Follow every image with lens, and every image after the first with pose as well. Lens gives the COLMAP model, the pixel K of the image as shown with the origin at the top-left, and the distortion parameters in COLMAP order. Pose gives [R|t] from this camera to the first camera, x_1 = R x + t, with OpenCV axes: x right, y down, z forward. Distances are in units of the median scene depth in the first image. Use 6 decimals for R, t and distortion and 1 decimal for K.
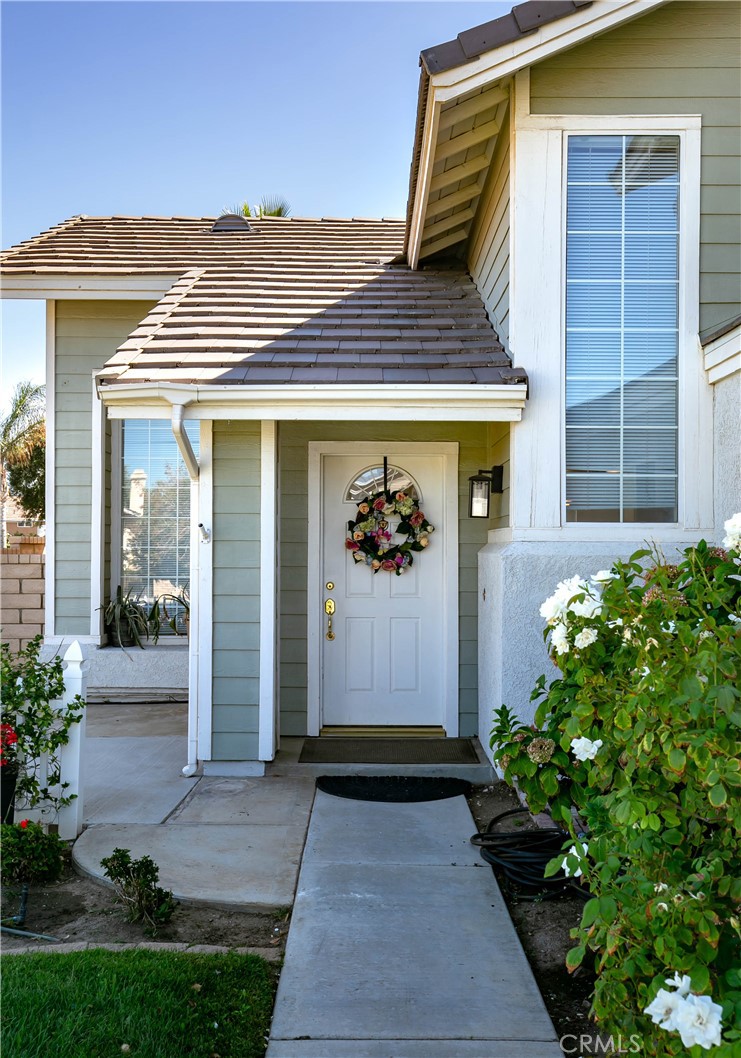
lens RADIAL K [[994.2, 0, 370.5], [0, 994.2, 529.0], [0, 0, 1]] dist [0.000444, 0.000665]
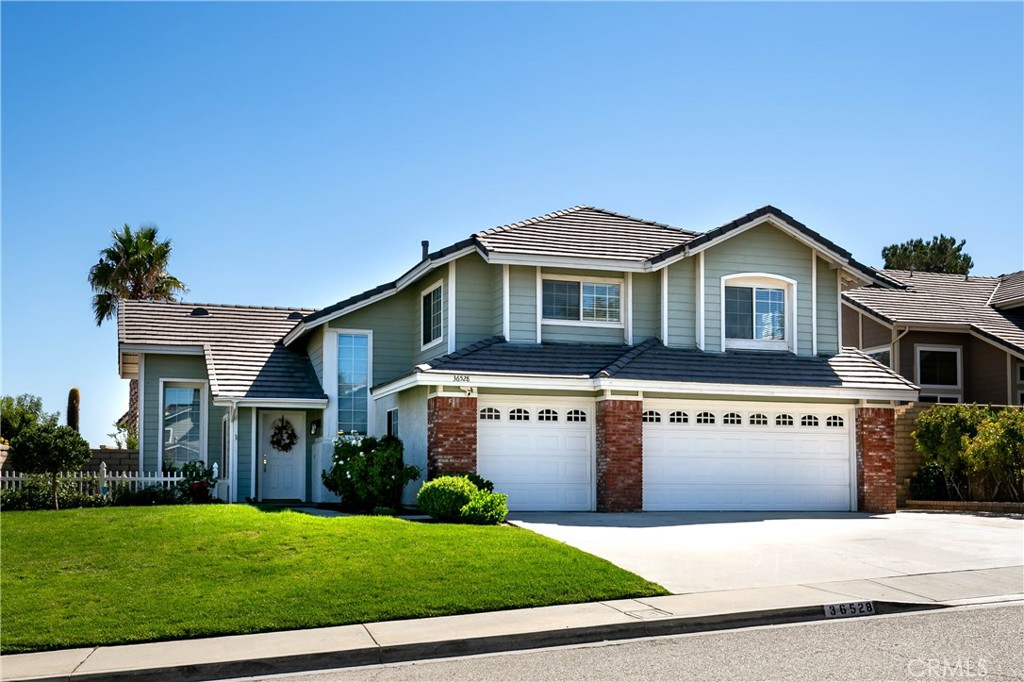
lens RADIAL K [[1092.0, 0, 510.1], [0, 1092.0, 405.0], [0, 0, 1]] dist [0.027373, 0.019253]
pose [[0.943391, 0.020566, 0.331046, -0.531022], [-0.001379, 0.998310, -0.058090, 0.112509], [-0.331681, 0.054346, 0.941825, -2.955975]]
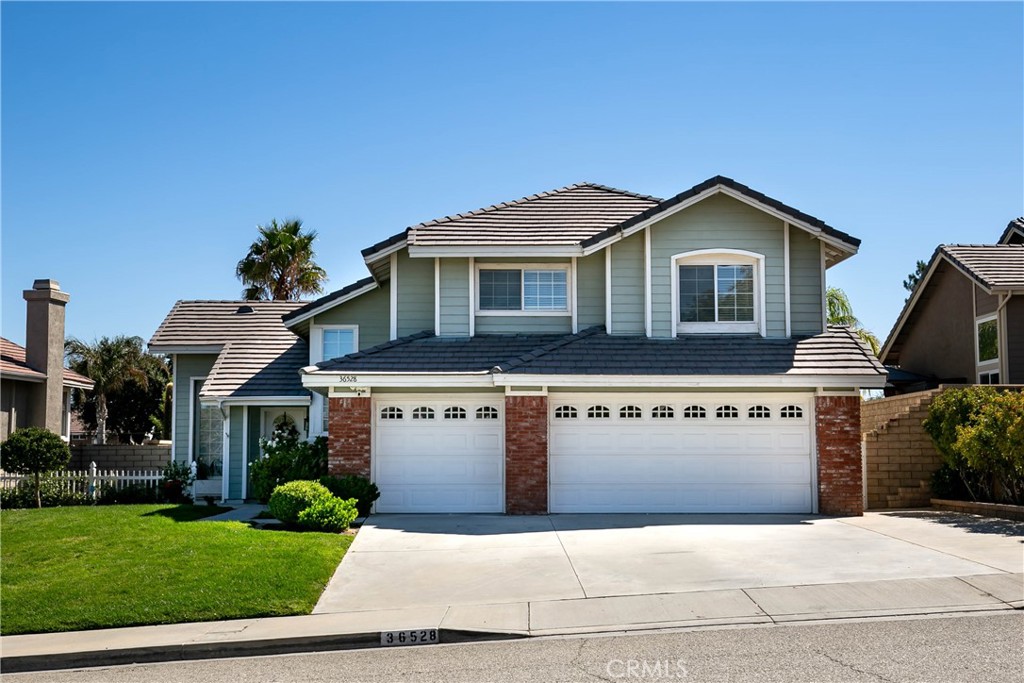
lens RADIAL K [[1168.6, 0, 512.0], [0, 1168.6, 341.5], [0, 0, 1]] dist [0.033386, 0.022974]
pose [[0.998265, -0.003820, 0.058764, 0.610619], [0.008957, 0.996133, -0.087402, 0.044846], [-0.058203, 0.087777, 0.994438, -3.289311]]
